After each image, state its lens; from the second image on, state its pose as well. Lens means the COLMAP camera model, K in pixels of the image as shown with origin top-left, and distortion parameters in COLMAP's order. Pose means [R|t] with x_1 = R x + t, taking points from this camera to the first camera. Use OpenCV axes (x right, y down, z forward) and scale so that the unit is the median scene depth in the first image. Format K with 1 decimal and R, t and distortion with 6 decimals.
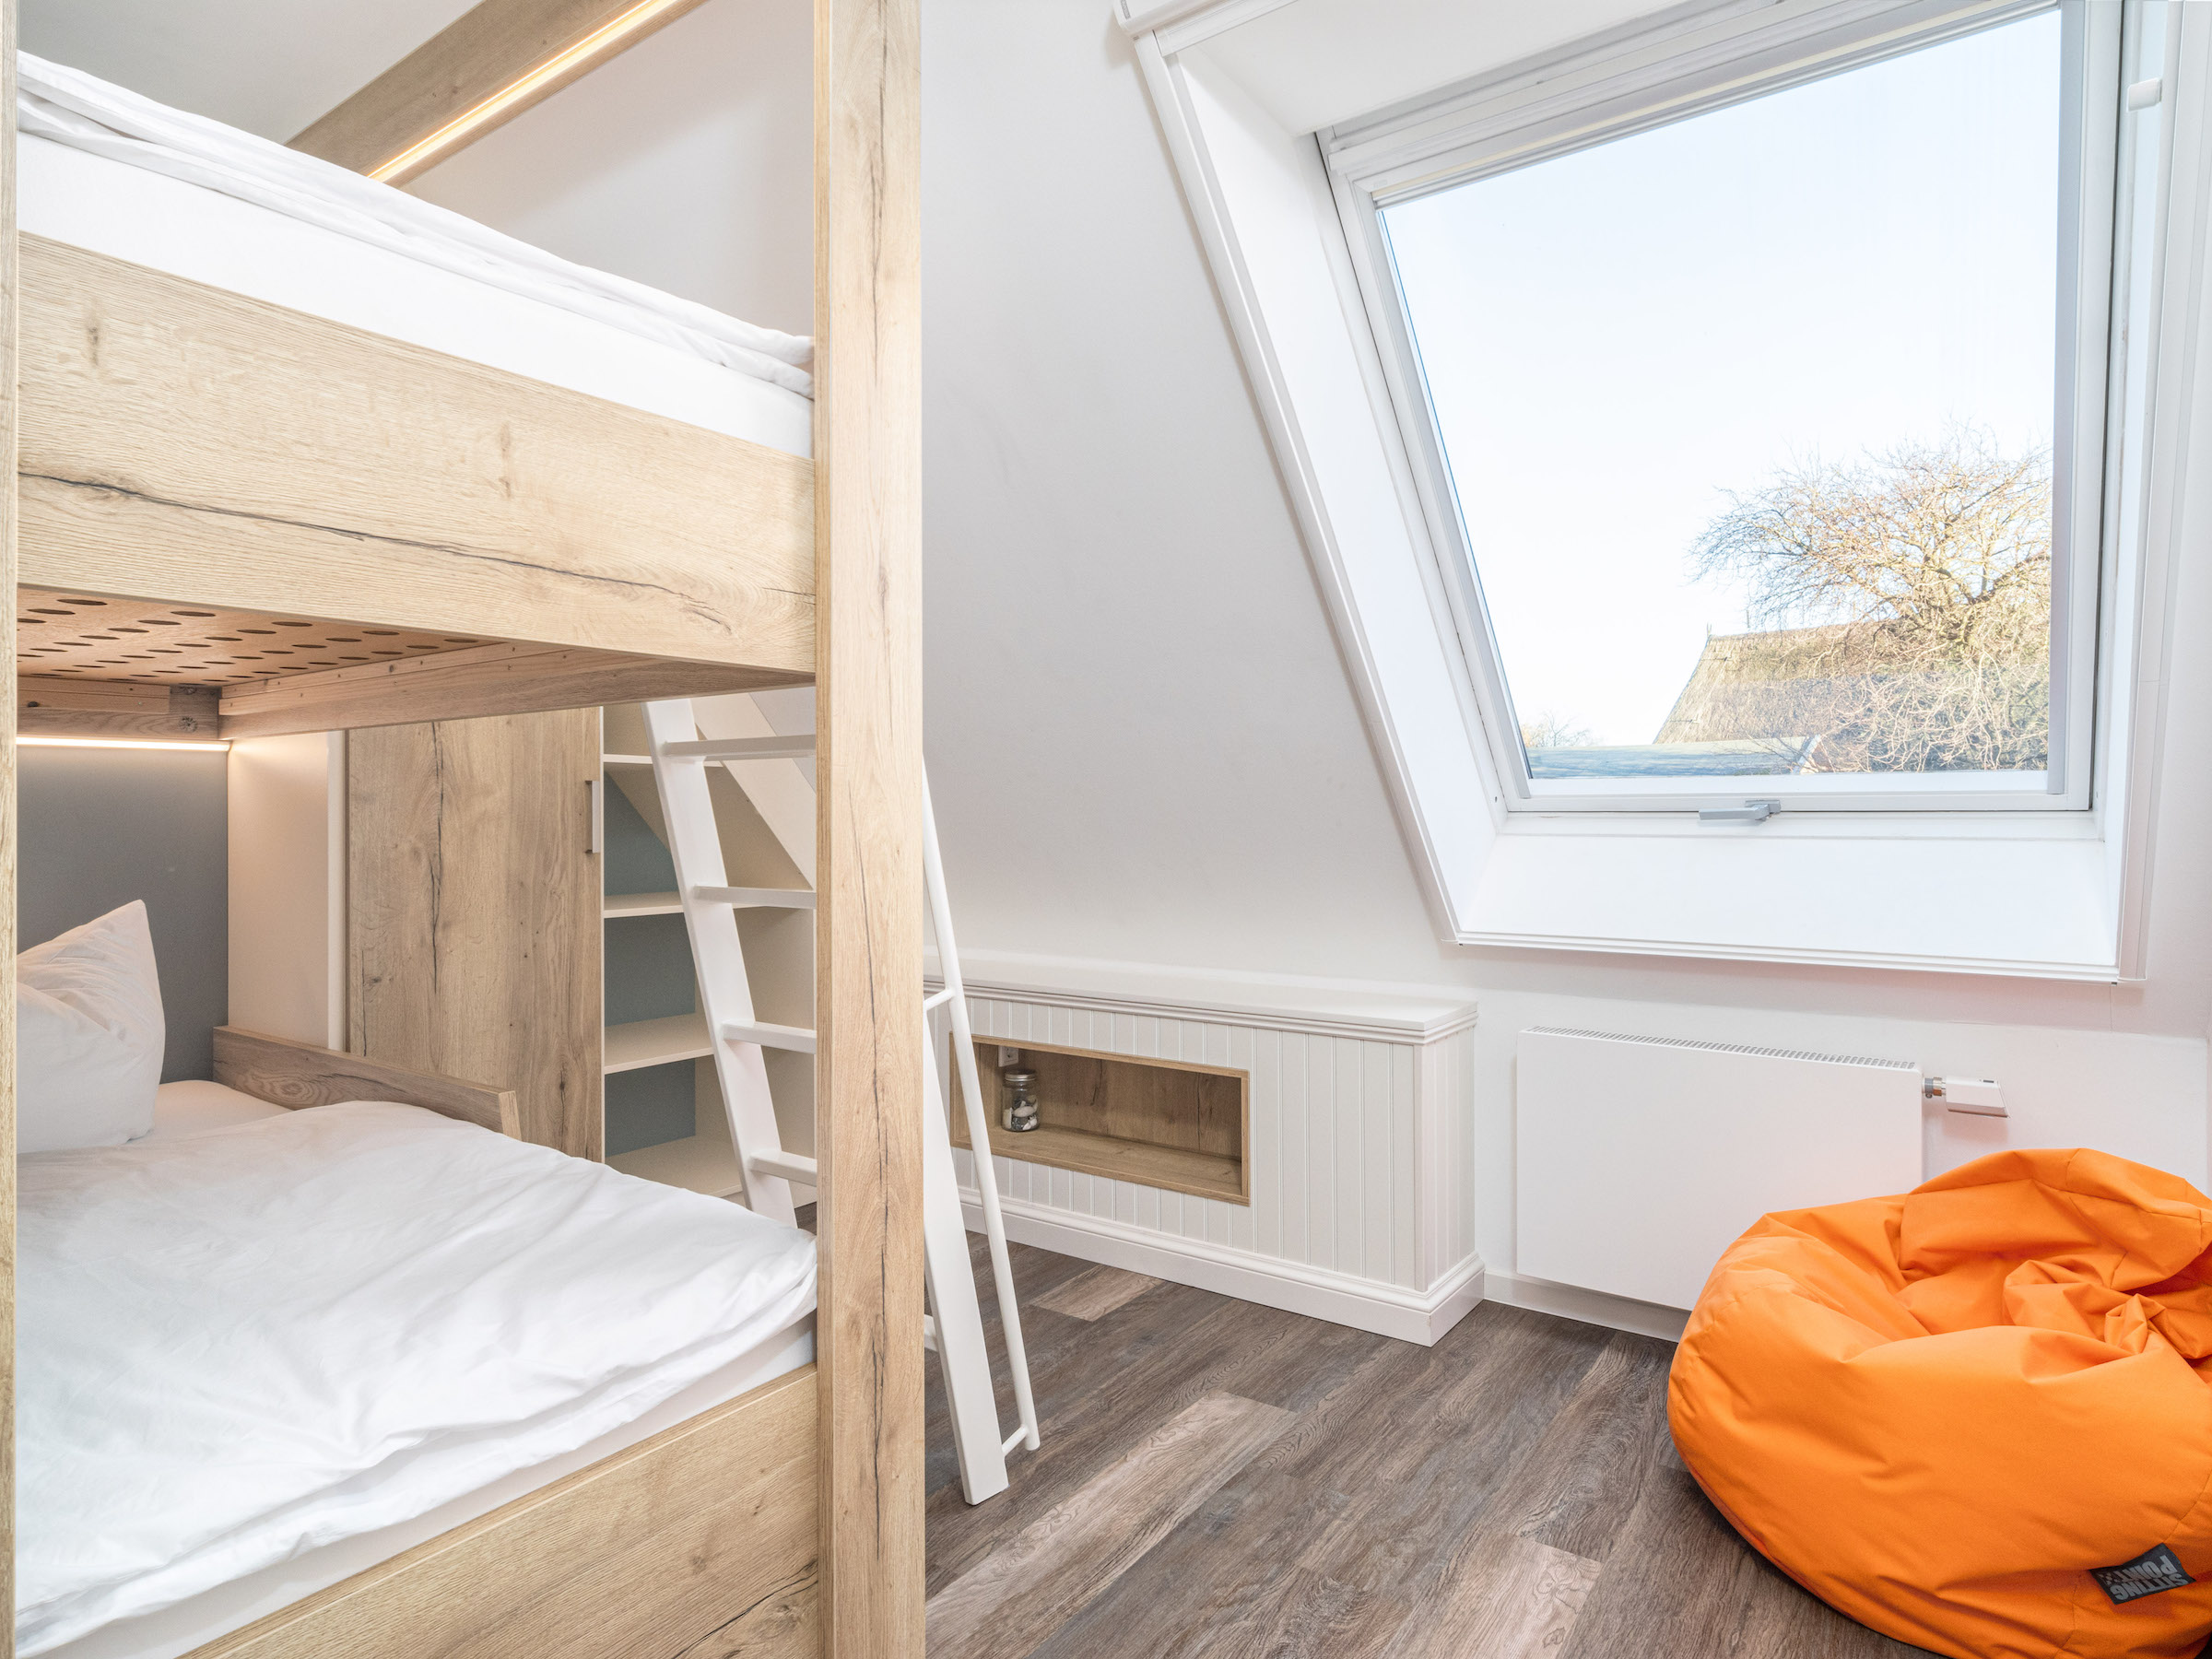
lens RADIAL K [[1268.0, 0, 1095.1], [0, 1268.0, 829.1], [0, 0, 1]] dist [0.012263, -0.001107]
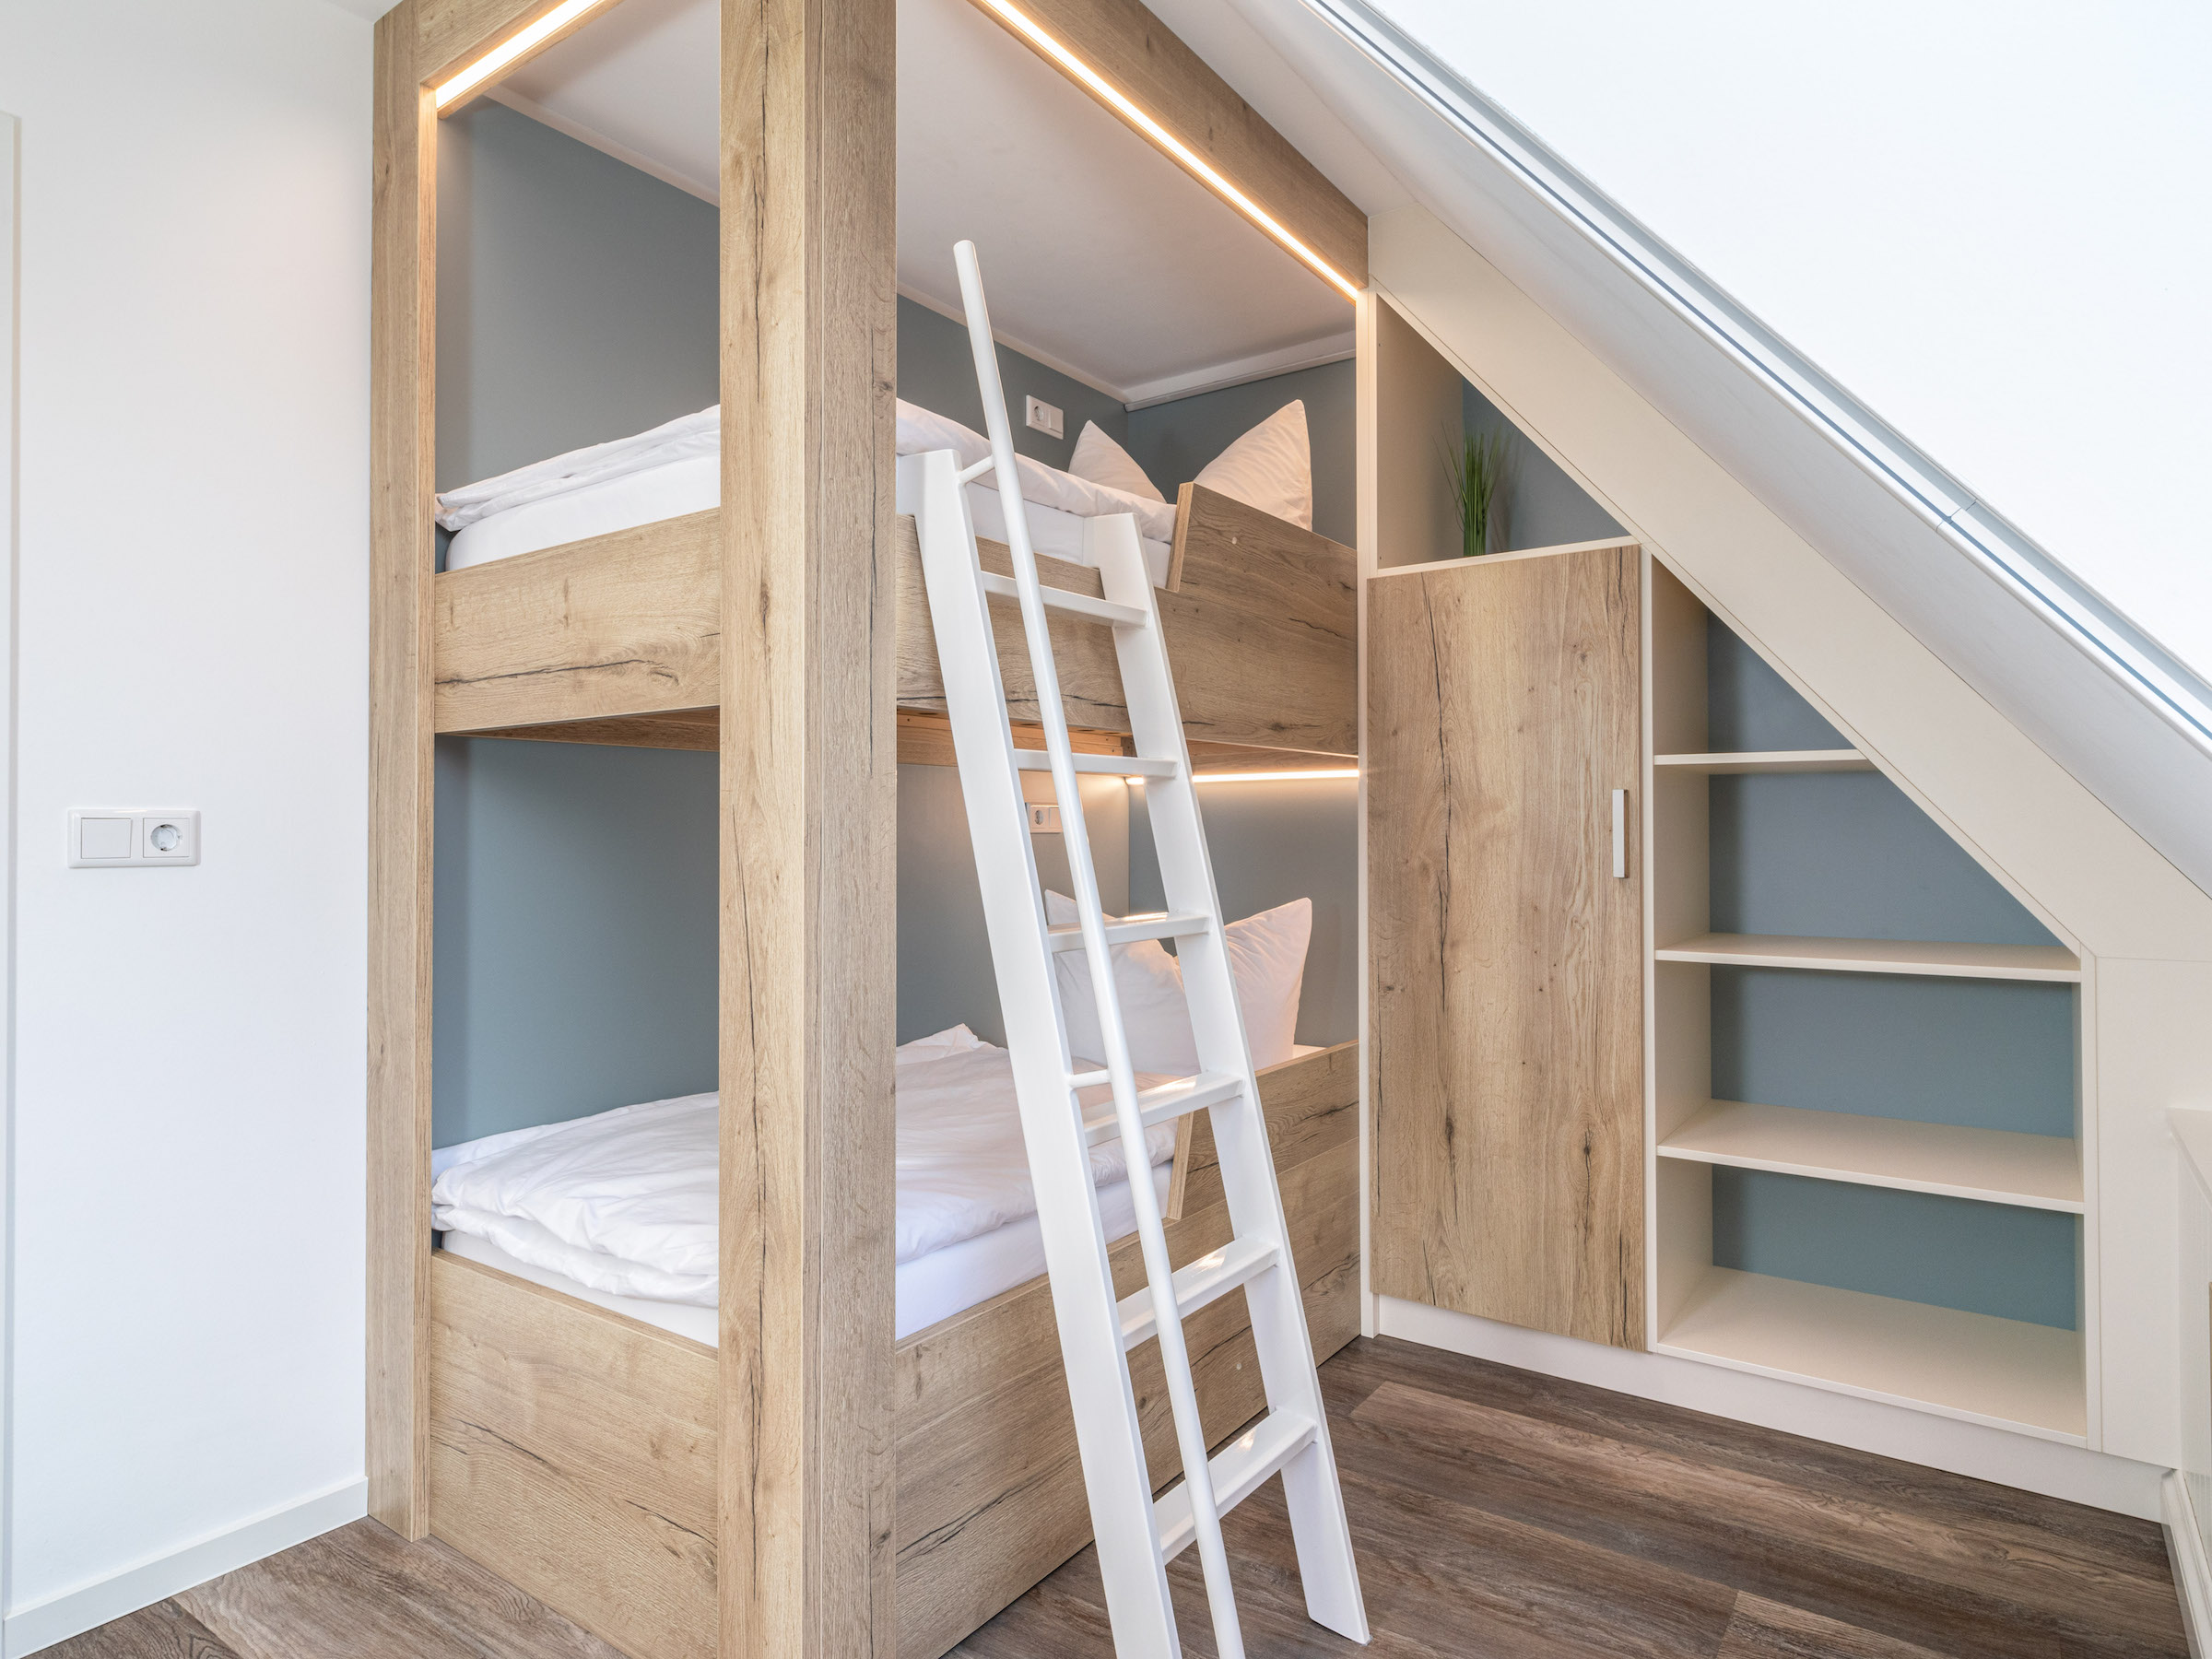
lens RADIAL K [[1268.0, 0, 1096.6], [0, 1268.0, 825.2], [0, 0, 1]] dist [0.012263, -0.001107]
pose [[0.001190, 0.000680, -0.999999, 0.478666], [-0.008387, 0.999965, 0.000670, -0.014454], [0.999964, 0.008386, 0.001196, 0.744107]]
